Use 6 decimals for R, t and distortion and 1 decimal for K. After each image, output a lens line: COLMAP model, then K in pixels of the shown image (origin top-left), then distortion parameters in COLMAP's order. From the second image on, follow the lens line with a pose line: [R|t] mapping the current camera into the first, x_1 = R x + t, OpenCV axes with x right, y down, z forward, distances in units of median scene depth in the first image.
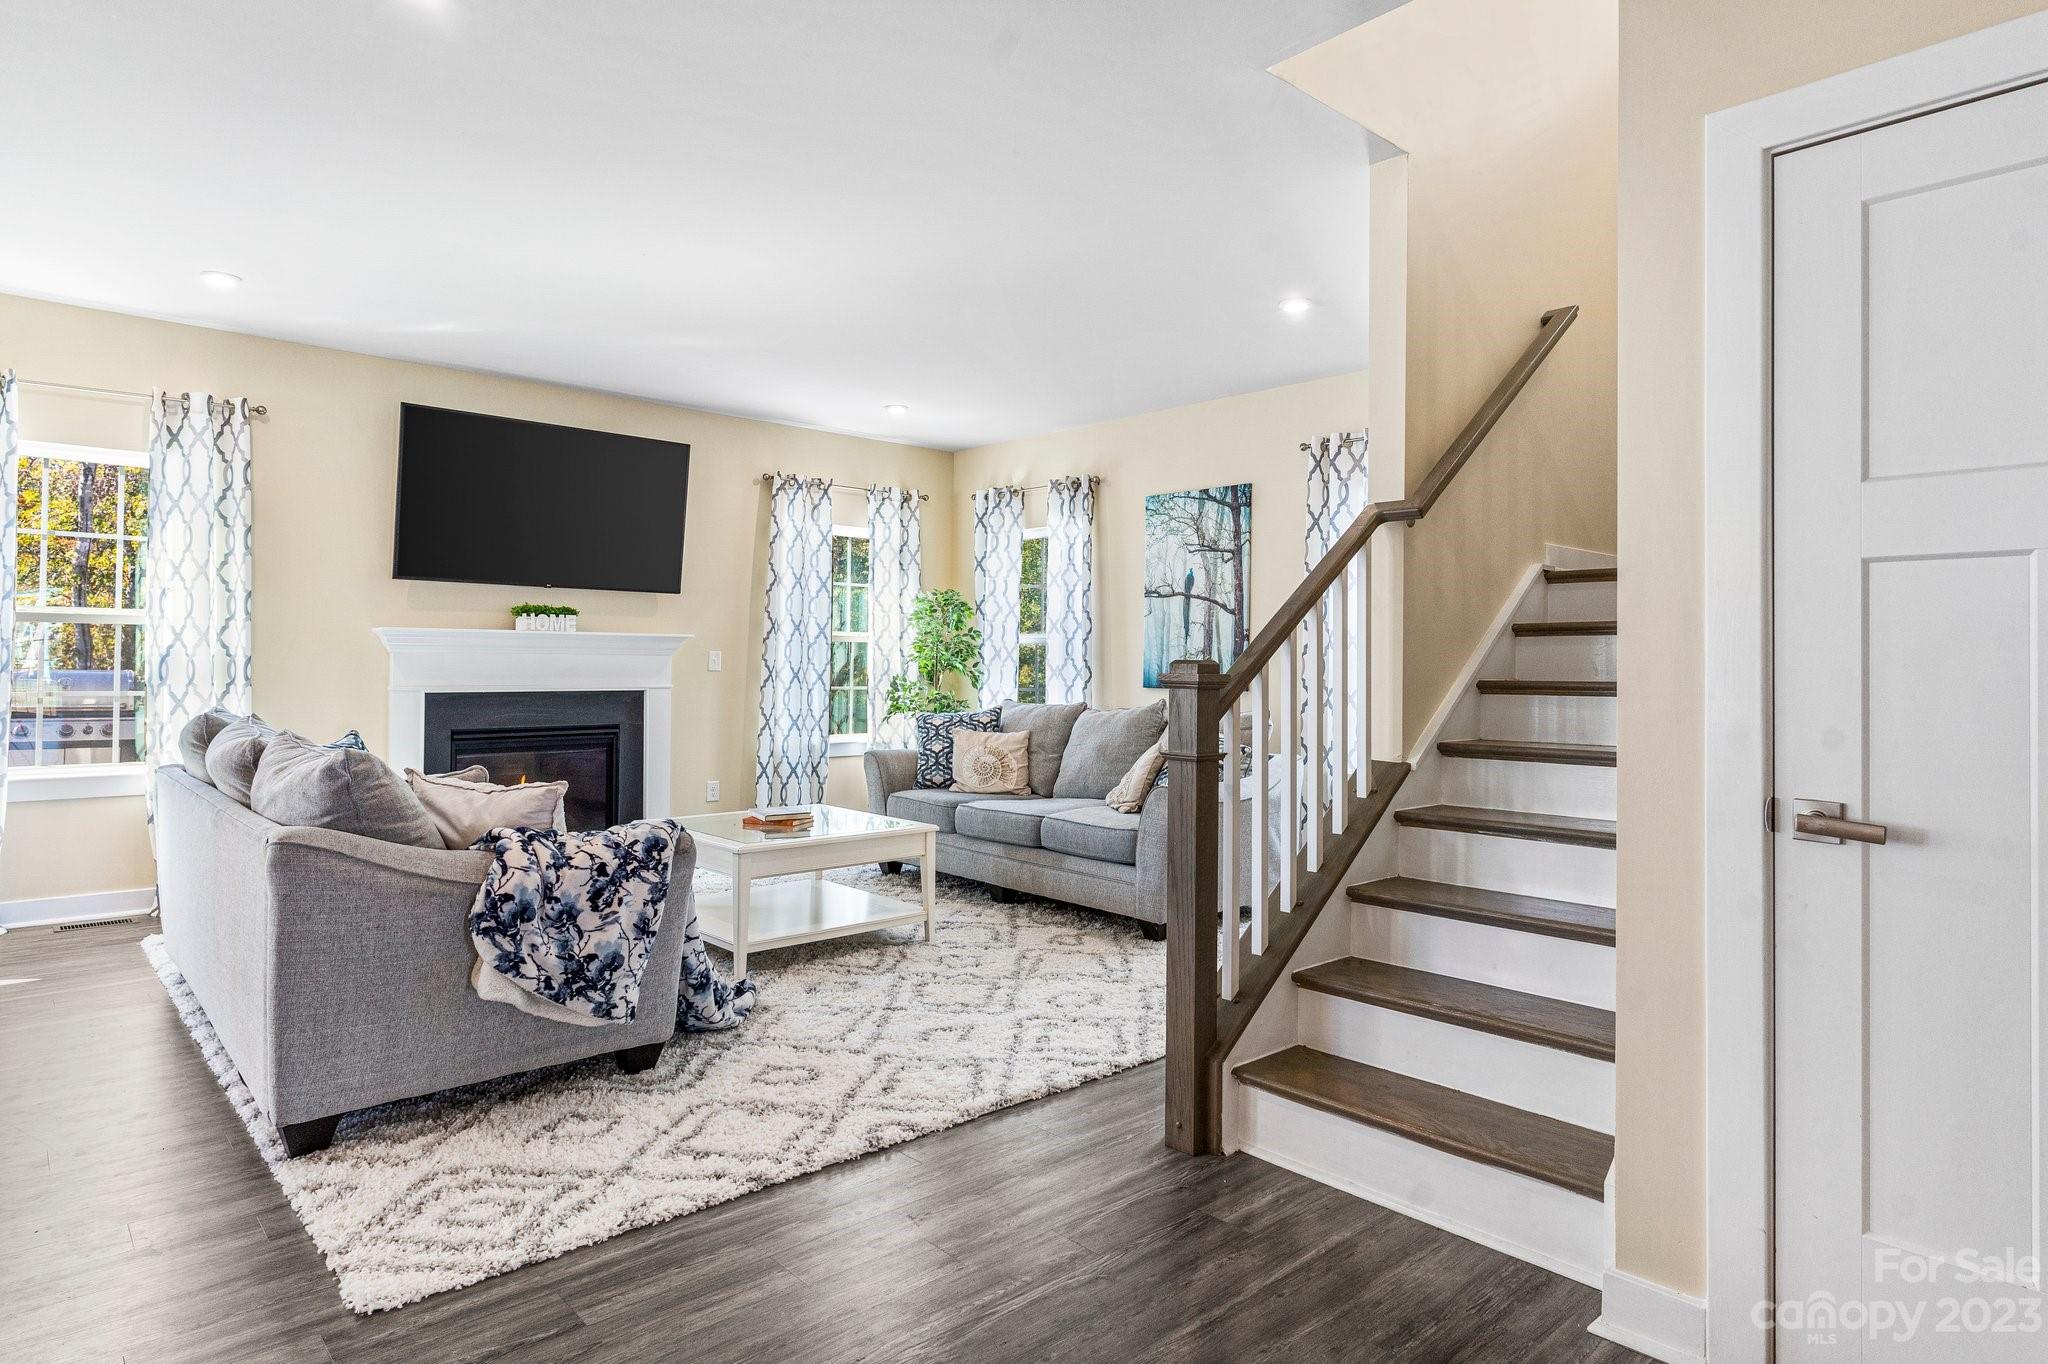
lens RADIAL K [[1162.0, 0, 1011.8], [0, 1162.0, 653.5], [0, 0, 1]] dist [0.012988, 0.000498]
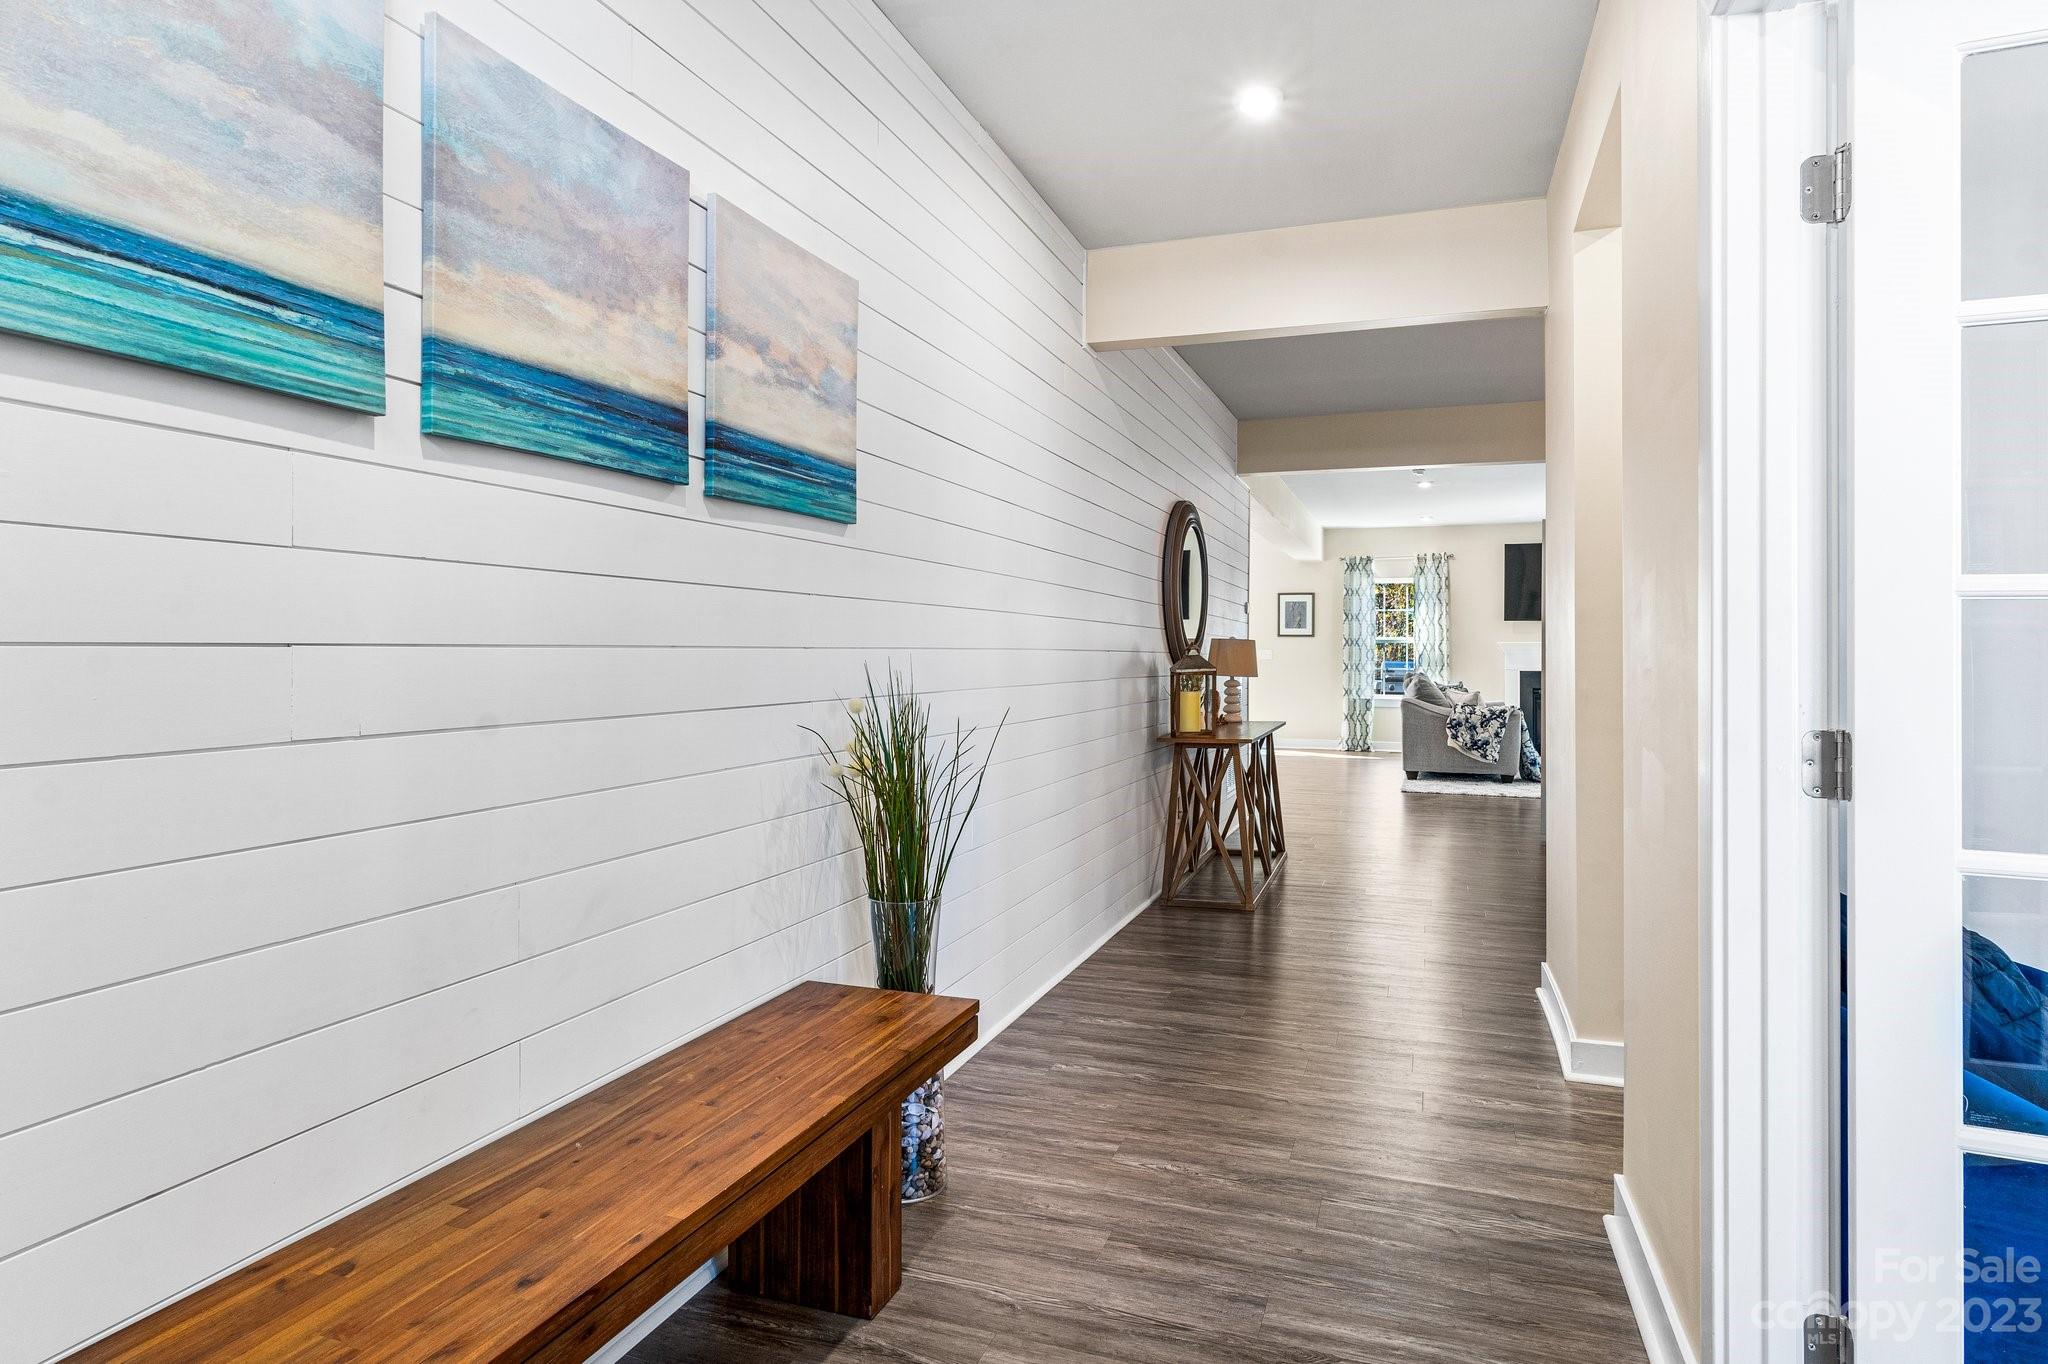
lens RADIAL K [[1145.8, 0, 1028.0], [0, 1145.8, 672.2], [0, 0, 1]] dist [0.007767, -0.000522]
pose [[0.494327, 0.010181, -0.869217, 1.946658], [0.005726, 0.999872, 0.014968, -0.003812], [0.869257, -0.012376, 0.494205, -1.868153]]
